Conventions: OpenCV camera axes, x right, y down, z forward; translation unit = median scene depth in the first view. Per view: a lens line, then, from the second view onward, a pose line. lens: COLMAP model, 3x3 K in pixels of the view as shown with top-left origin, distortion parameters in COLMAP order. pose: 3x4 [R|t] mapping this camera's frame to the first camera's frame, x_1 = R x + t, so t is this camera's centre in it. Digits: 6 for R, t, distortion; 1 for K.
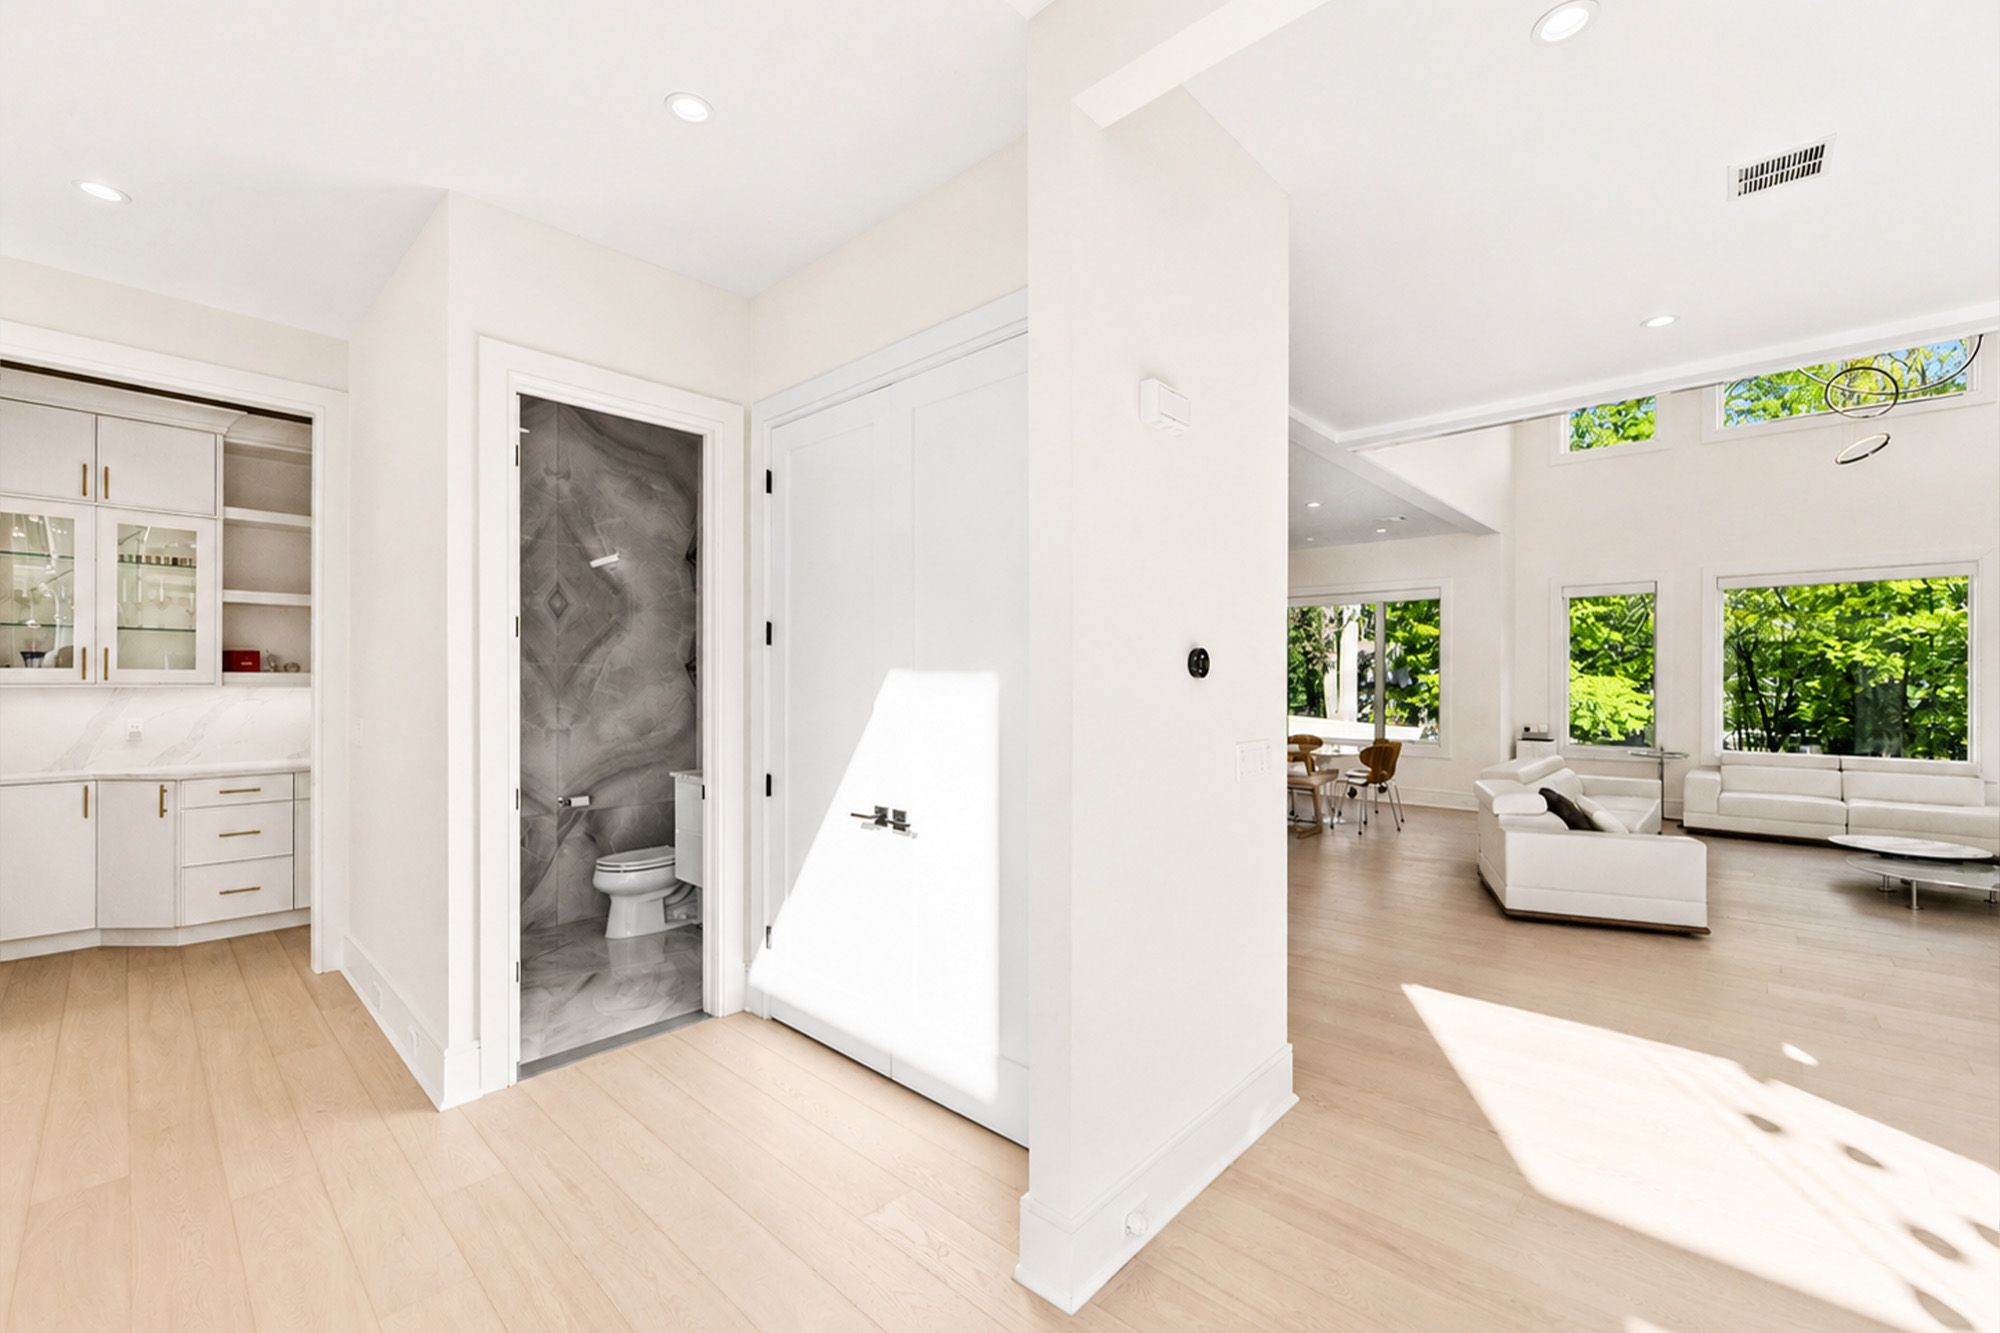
lens RADIAL K [[793.0, 0, 1075.0], [0, 793.0, 682.5], [0, 0, 1]] dist [-0.002337, -0.000290]
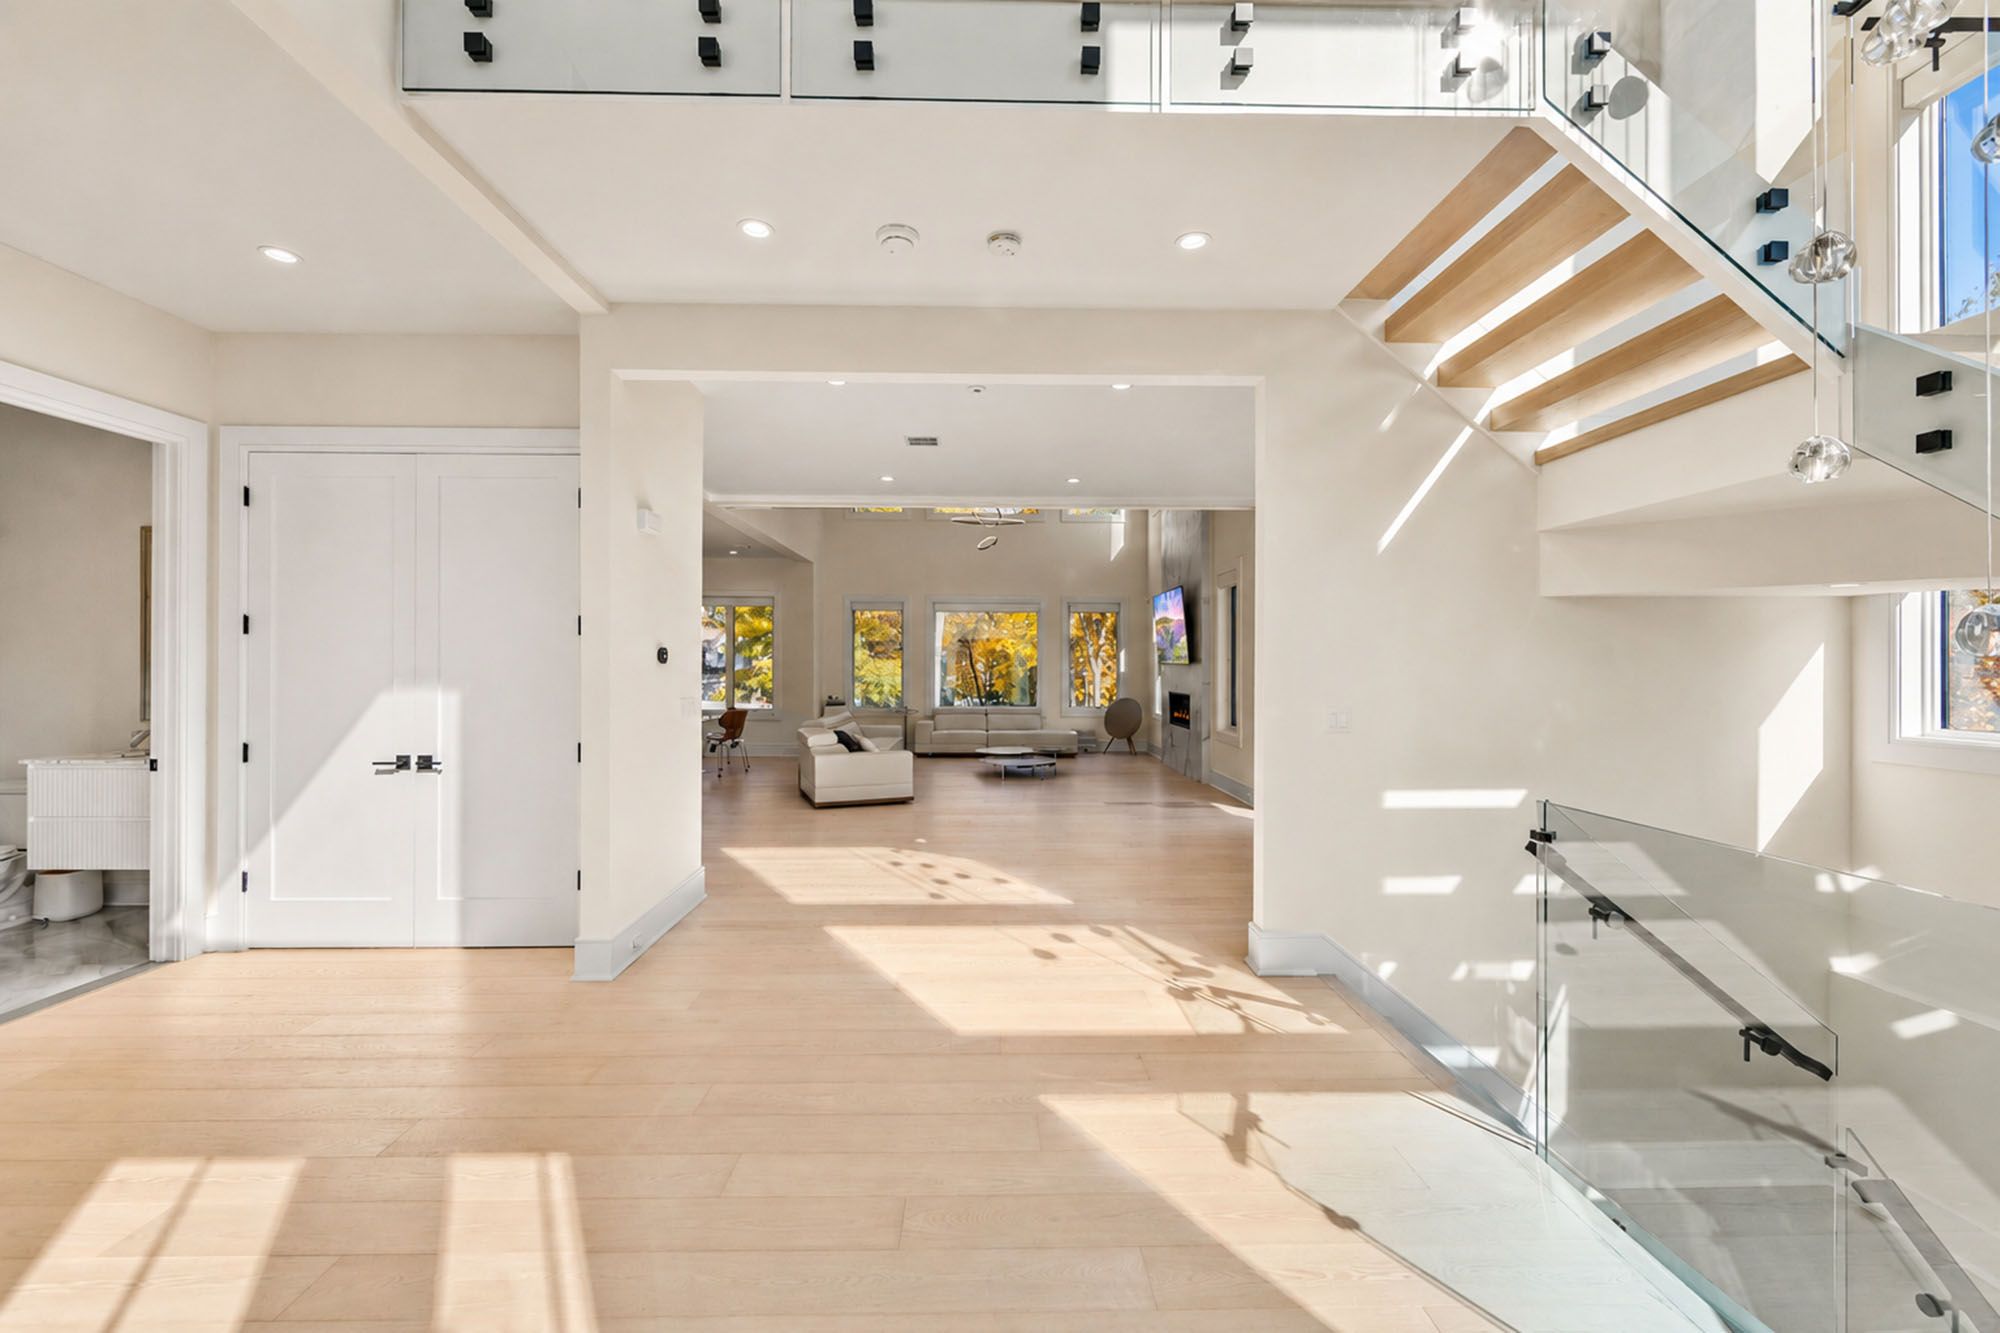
lens RADIAL K [[793.0, 0, 993.5], [0, 793.0, 665.7], [0, 0, 1]] dist [-0.002337, -0.000290]
pose [[0.758662, -0.002956, 0.651478, -0.231598], [0.004968, 0.999987, -0.001249, 0.005017], [-0.651466, 0.004184, 0.758667, -0.461829]]
